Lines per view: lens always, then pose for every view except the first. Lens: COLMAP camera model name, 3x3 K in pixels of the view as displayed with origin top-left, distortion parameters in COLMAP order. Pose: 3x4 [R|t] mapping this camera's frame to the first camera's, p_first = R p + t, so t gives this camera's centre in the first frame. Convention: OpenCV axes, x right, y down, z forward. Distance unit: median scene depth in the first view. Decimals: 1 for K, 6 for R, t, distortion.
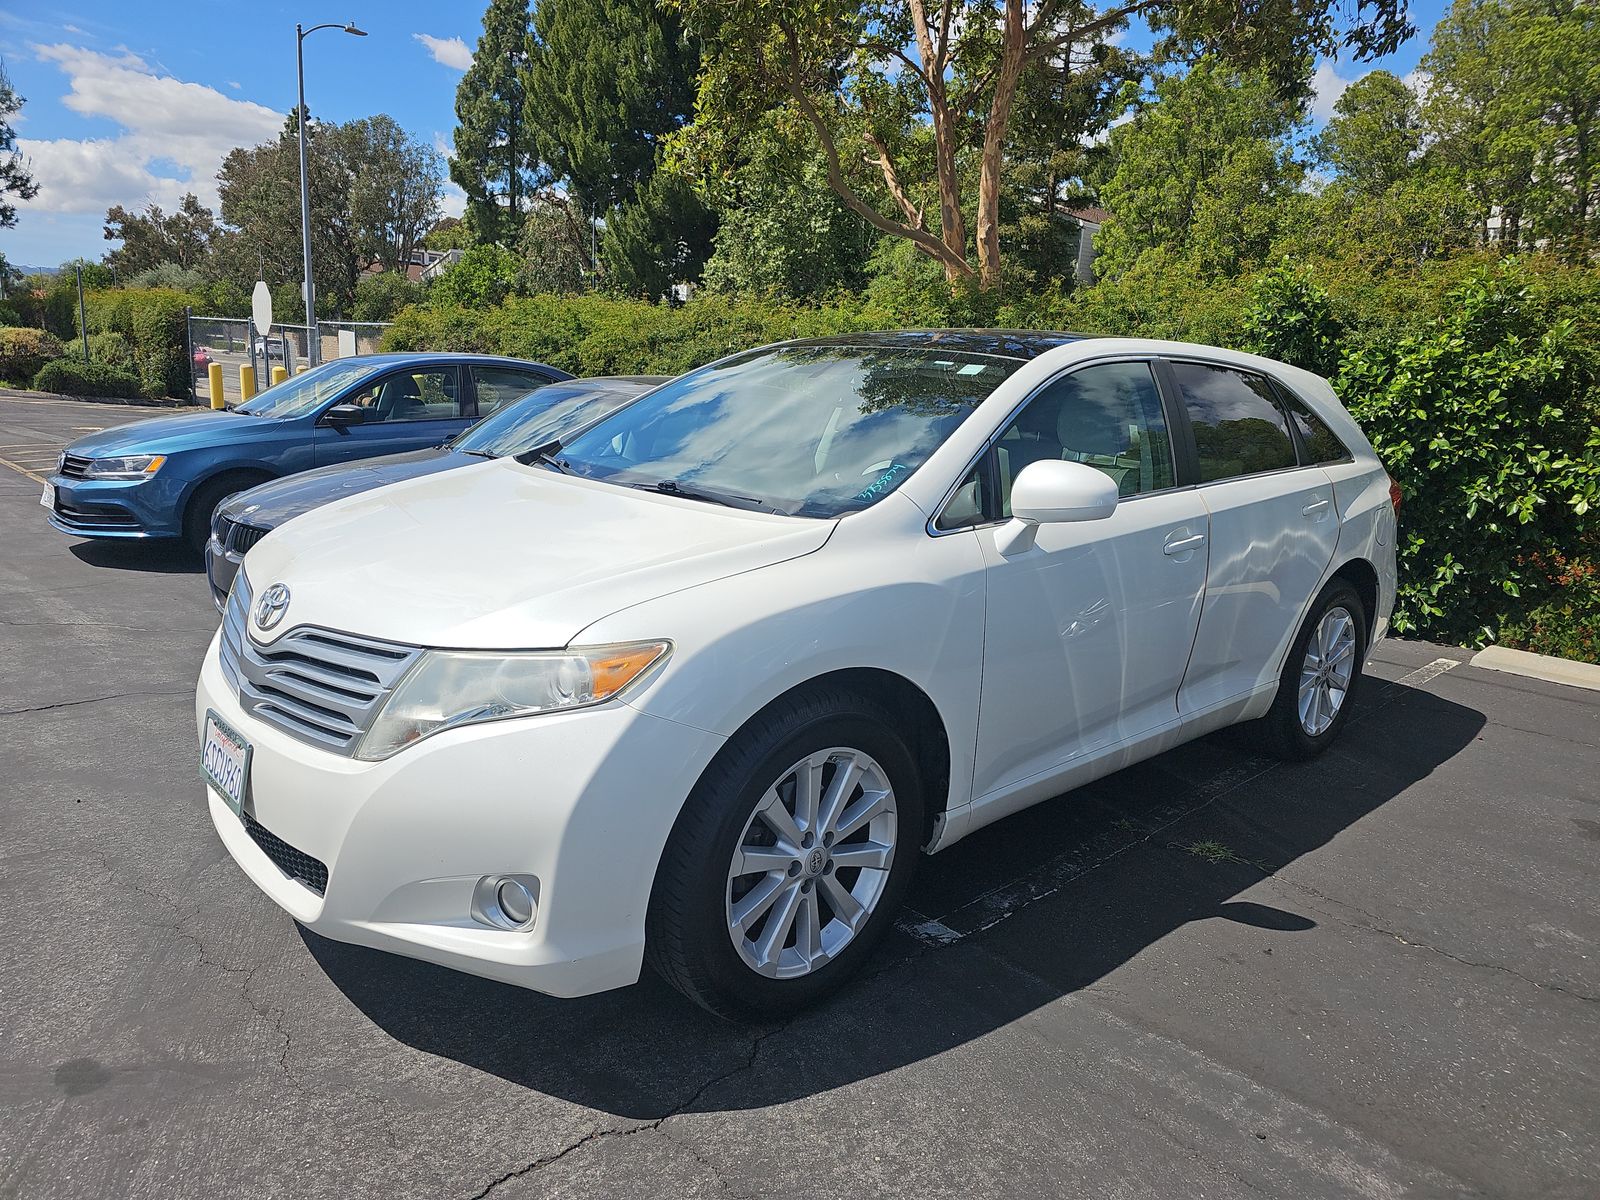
lens RADIAL K [[1066.4, 0, 793.8], [0, 1066.4, 602.8], [0, 0, 1]] dist [0.004446, -0.004643]
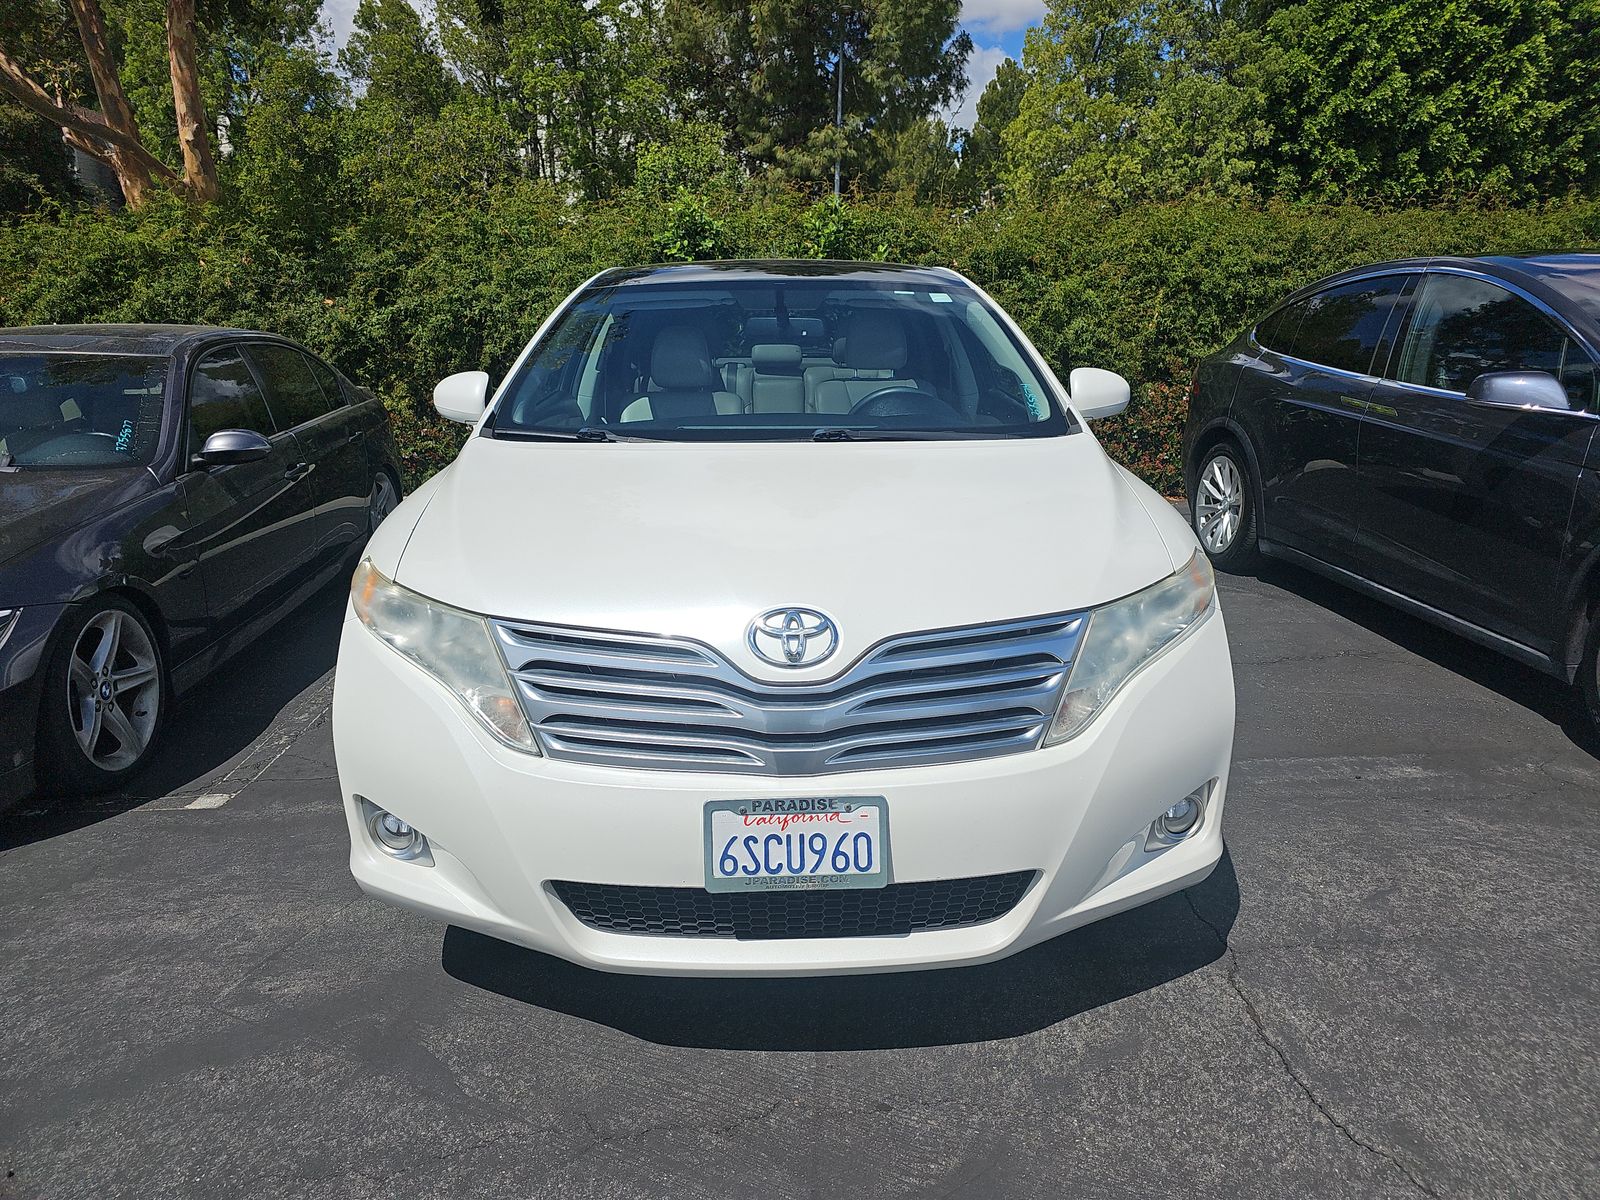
lens RADIAL K [[1066.4, 0, 793.8], [0, 1066.4, 602.8], [0, 0, 1]] dist [0.004446, -0.004643]
pose [[0.645234, -0.244229, 0.723896, -1.109026], [0.191828, 0.968963, 0.155926, -0.150038], [-0.739510, 0.038255, 0.672058, 0.505374]]
